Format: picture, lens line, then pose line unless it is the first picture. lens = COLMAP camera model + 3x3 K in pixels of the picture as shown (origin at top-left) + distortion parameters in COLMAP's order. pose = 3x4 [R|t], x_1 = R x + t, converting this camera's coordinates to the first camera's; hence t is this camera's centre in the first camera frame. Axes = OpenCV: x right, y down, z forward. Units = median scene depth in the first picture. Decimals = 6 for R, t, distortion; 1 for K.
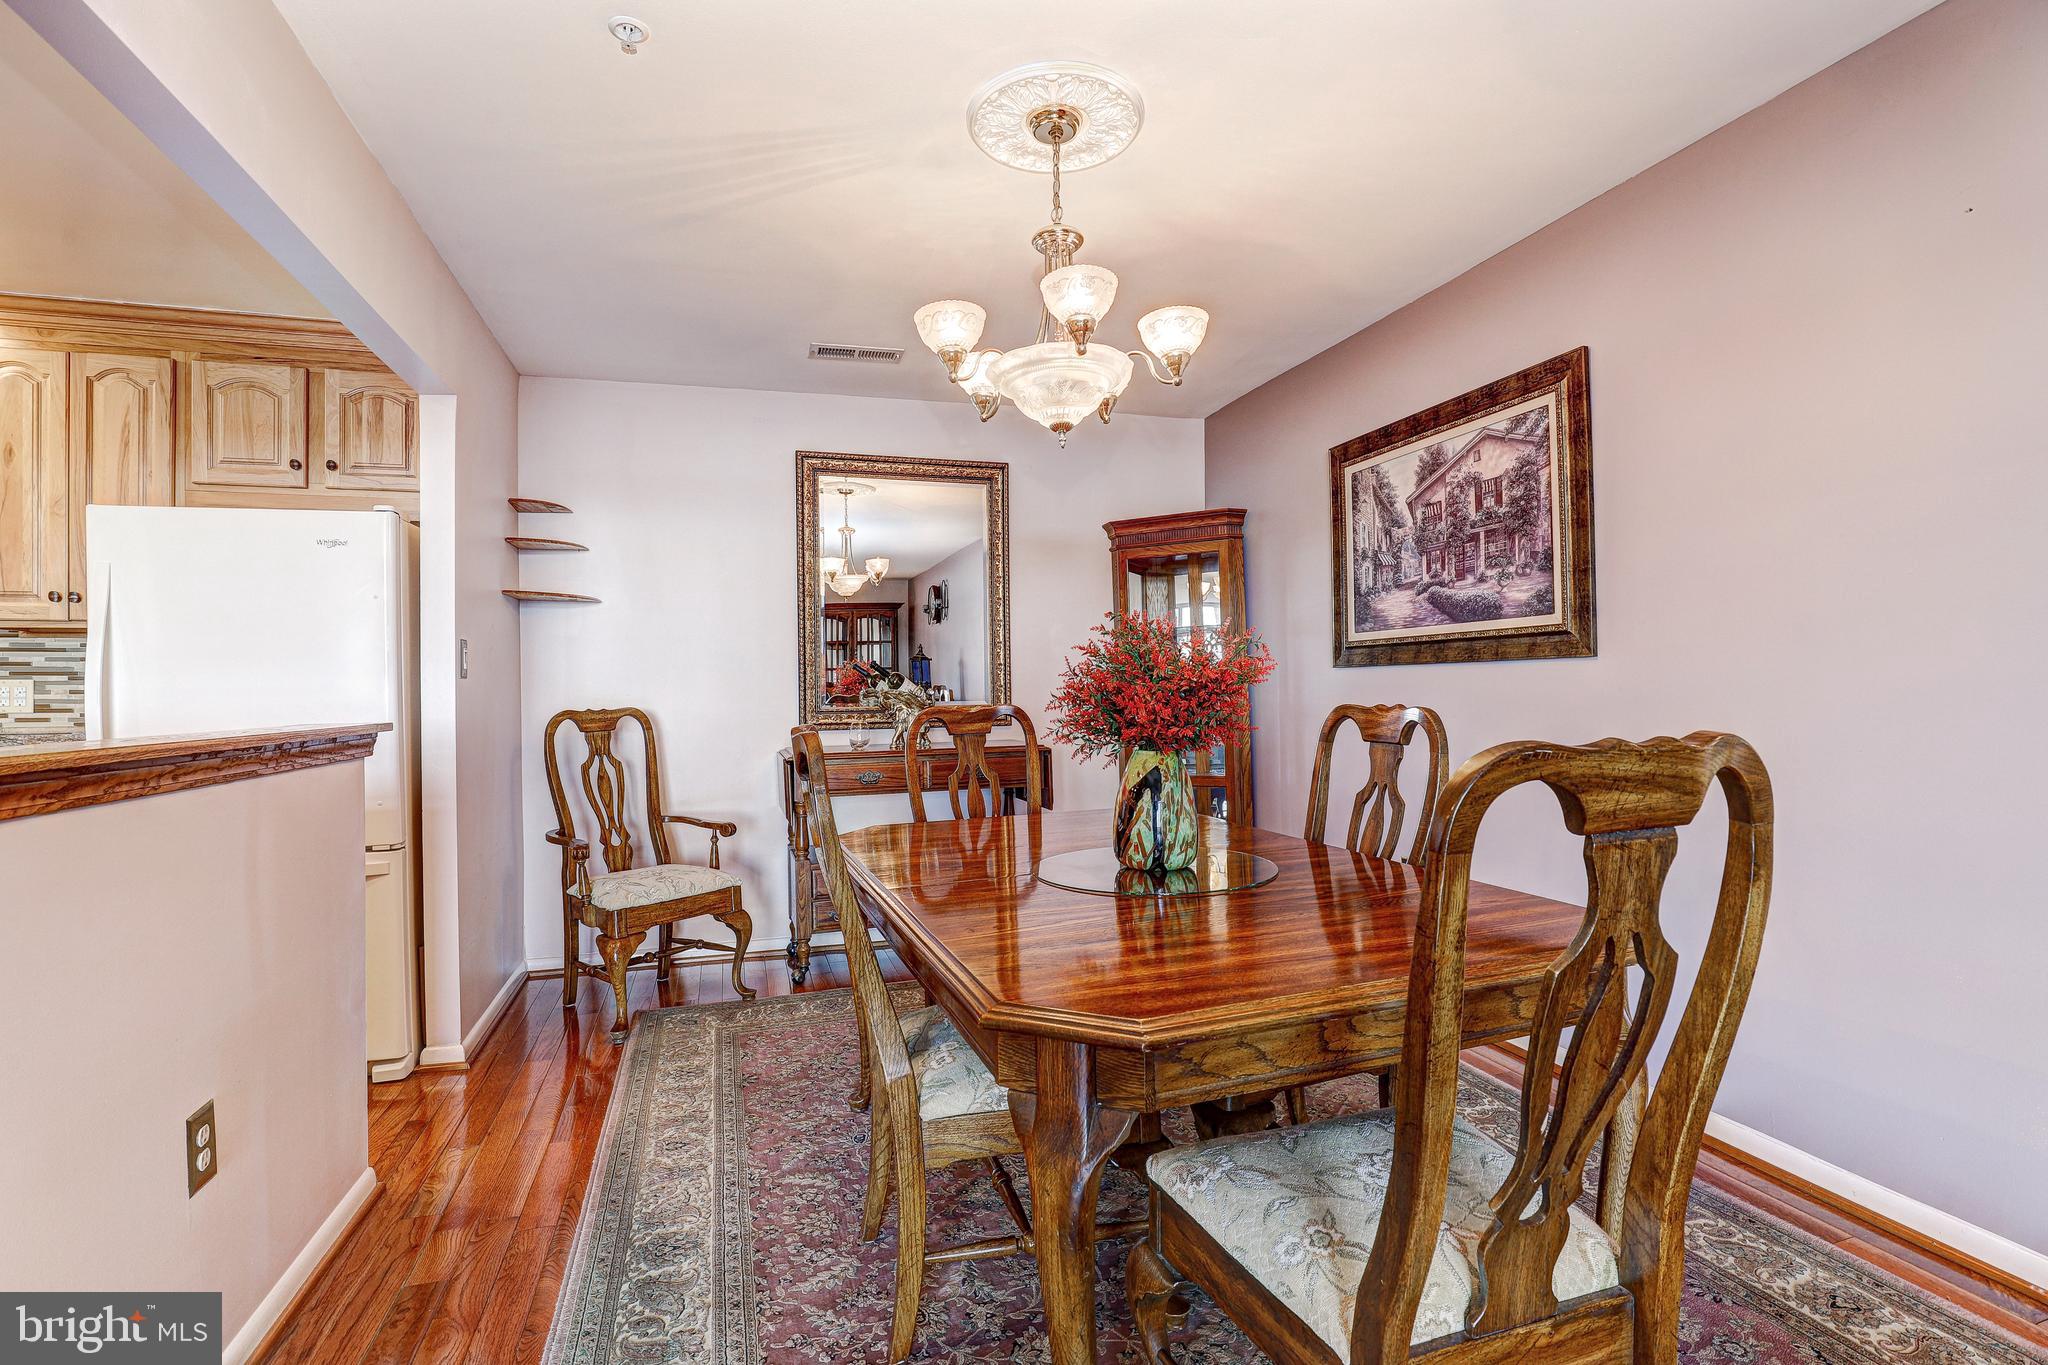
lens RADIAL K [[939.9, 0, 1033.9], [0, 939.9, 681.2], [0, 0, 1]] dist [-0.038168, 0.007078]
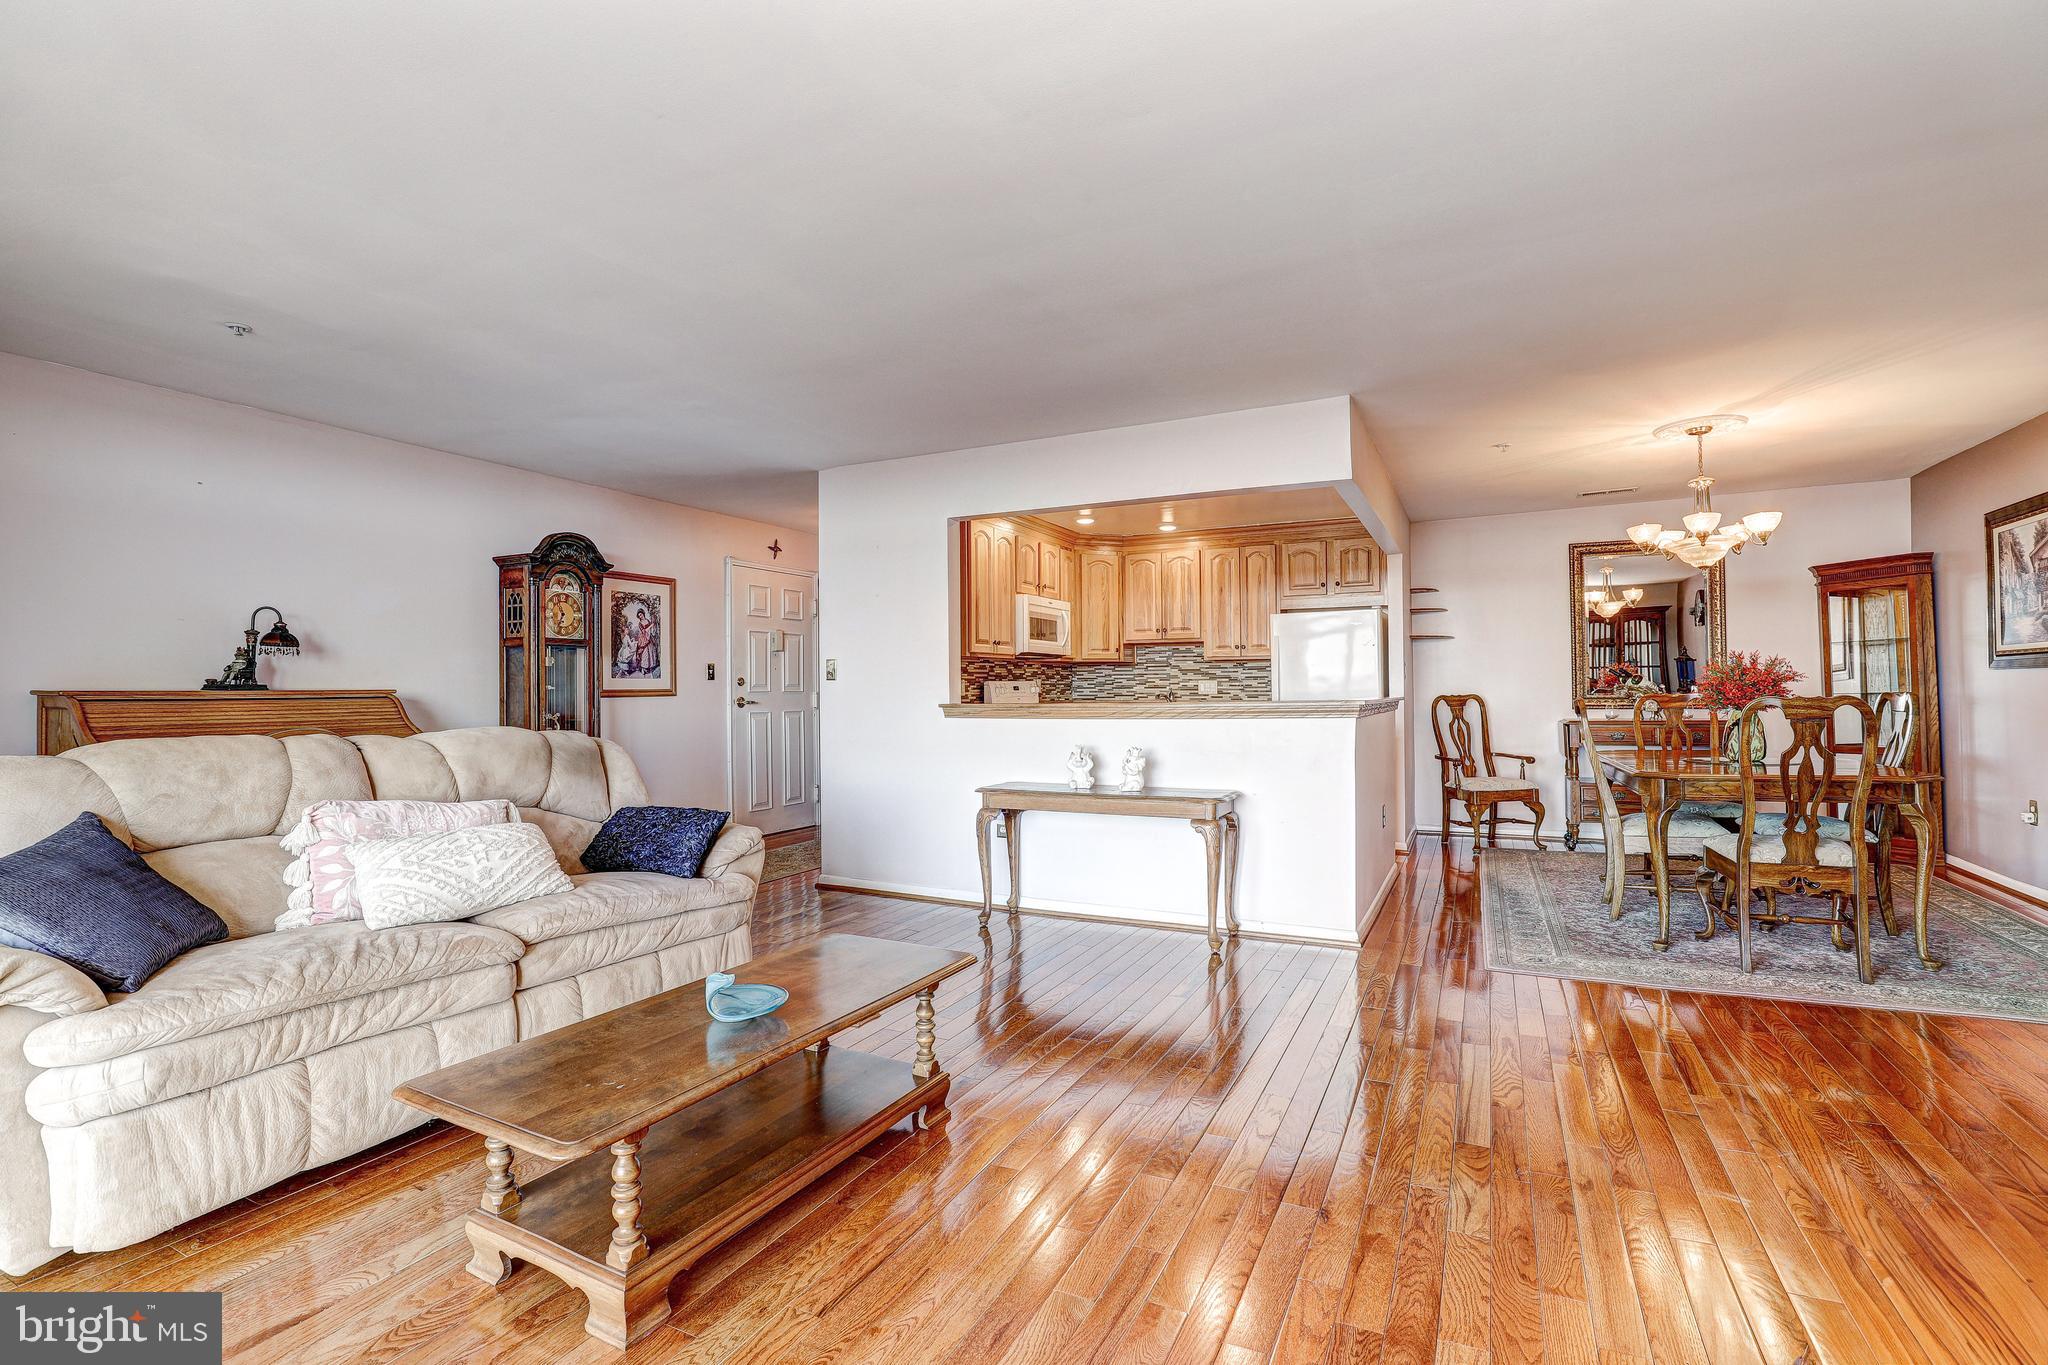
lens RADIAL K [[939.9, 0, 1030.4], [0, 939.9, 682.3], [0, 0, 1]] dist [-0.038168, 0.007078]
pose [[0.720839, -0.000663, -0.693102, 0.274653], [0.005052, 0.999978, 0.004298, -0.009880], [0.693084, -0.006600, 0.720827, -1.179994]]
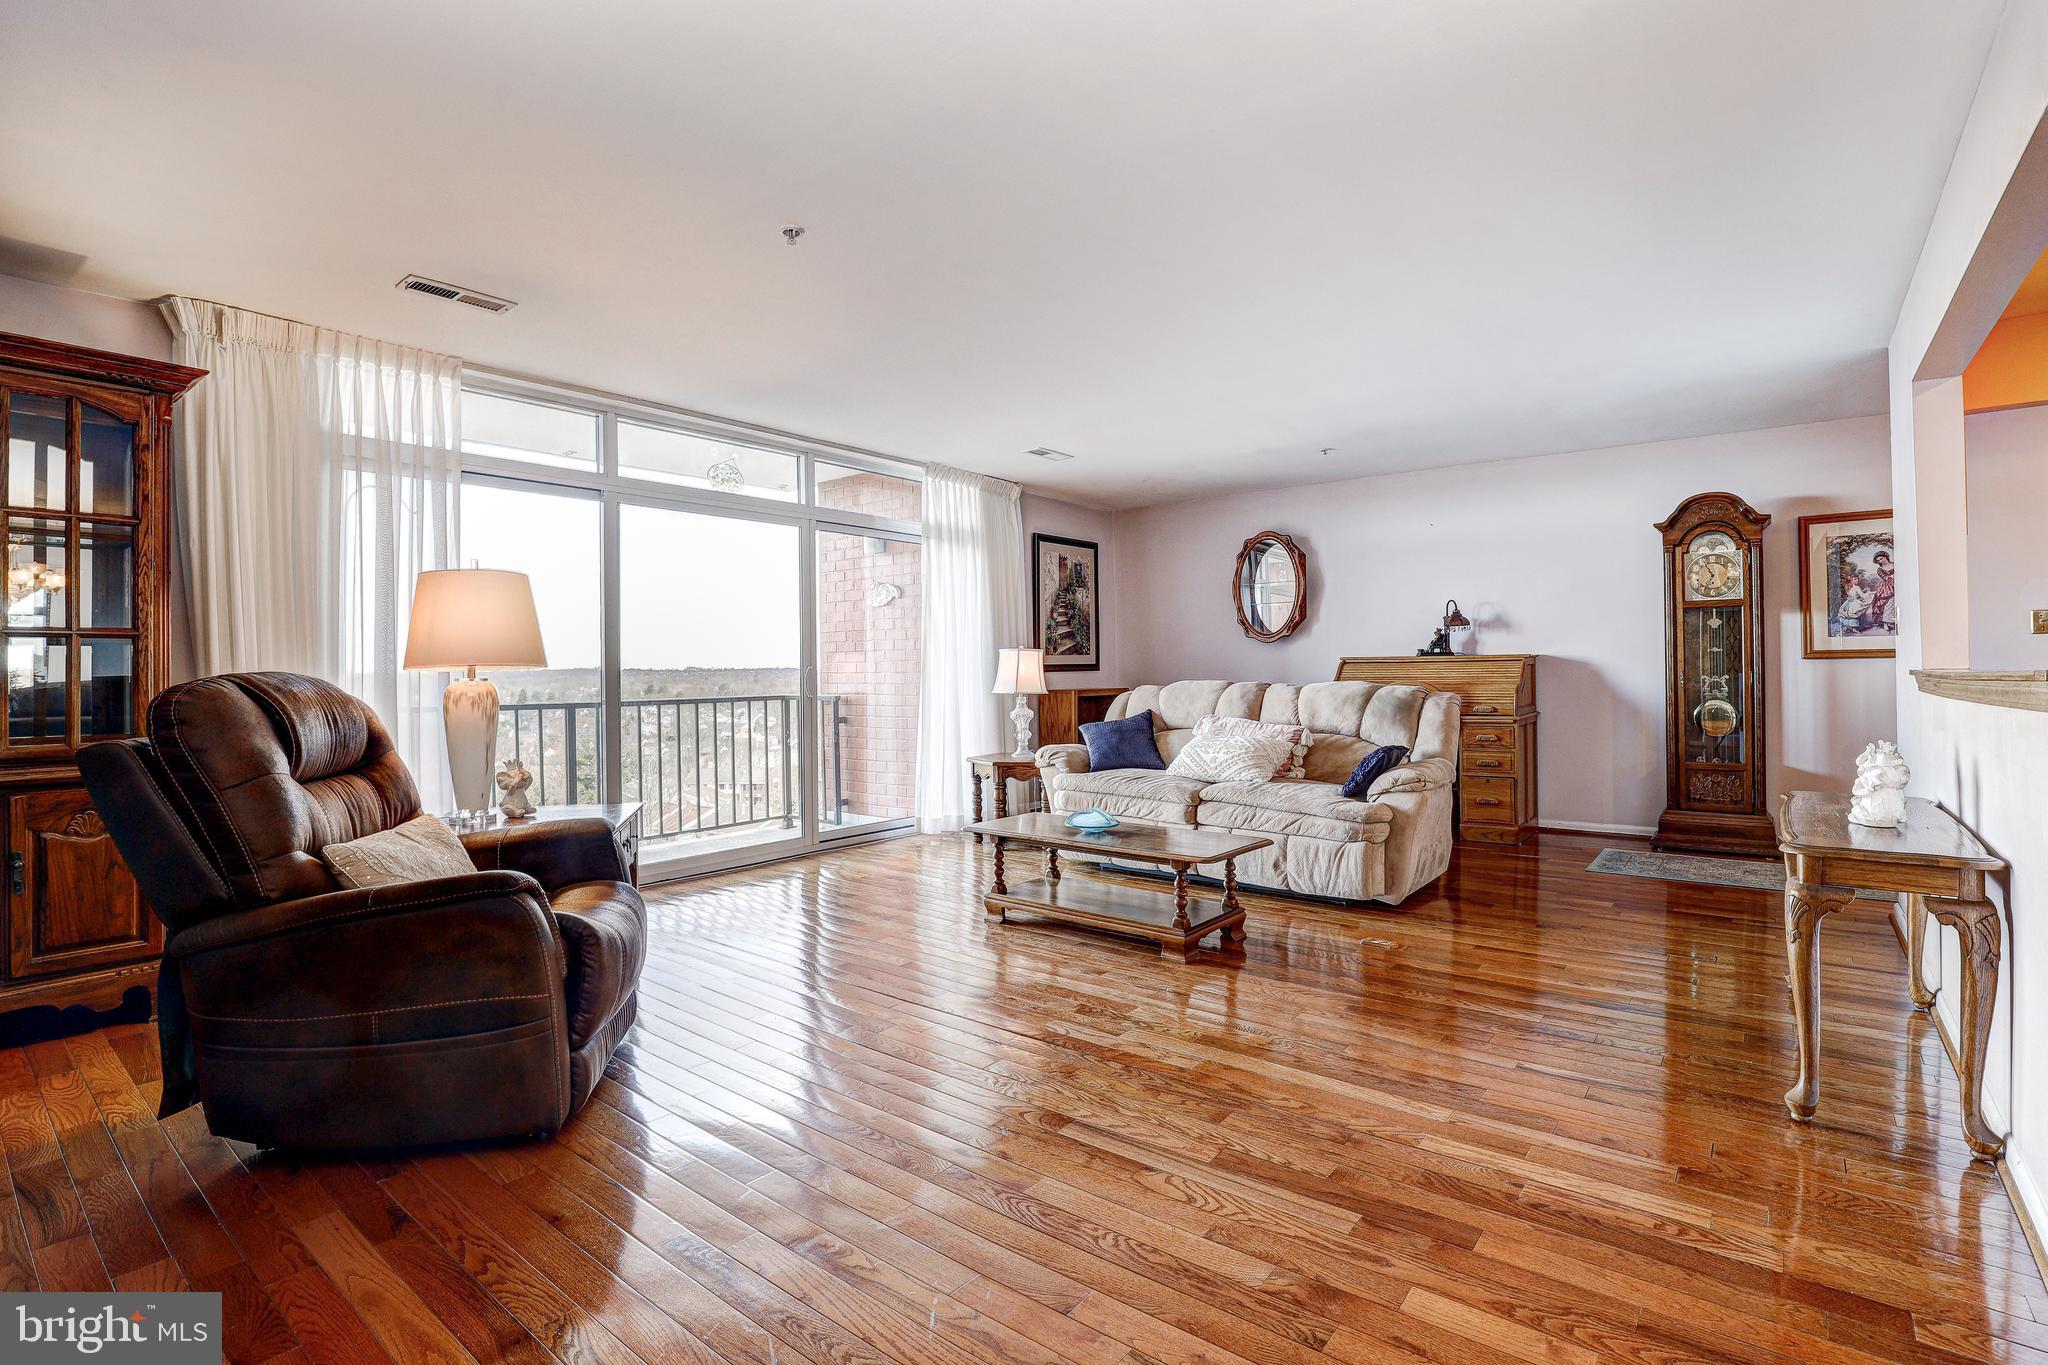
lens RADIAL K [[939.9, 0, 1054.8], [0, 939.9, 675.4], [0, 0, 1]] dist [-0.038168, 0.007078]
pose [[-0.823067, 0.025510, -0.567372, 0.429443], [0.025338, 0.999645, 0.008189, 0.007017], [0.567379, -0.007636, -0.823421, 0.200353]]
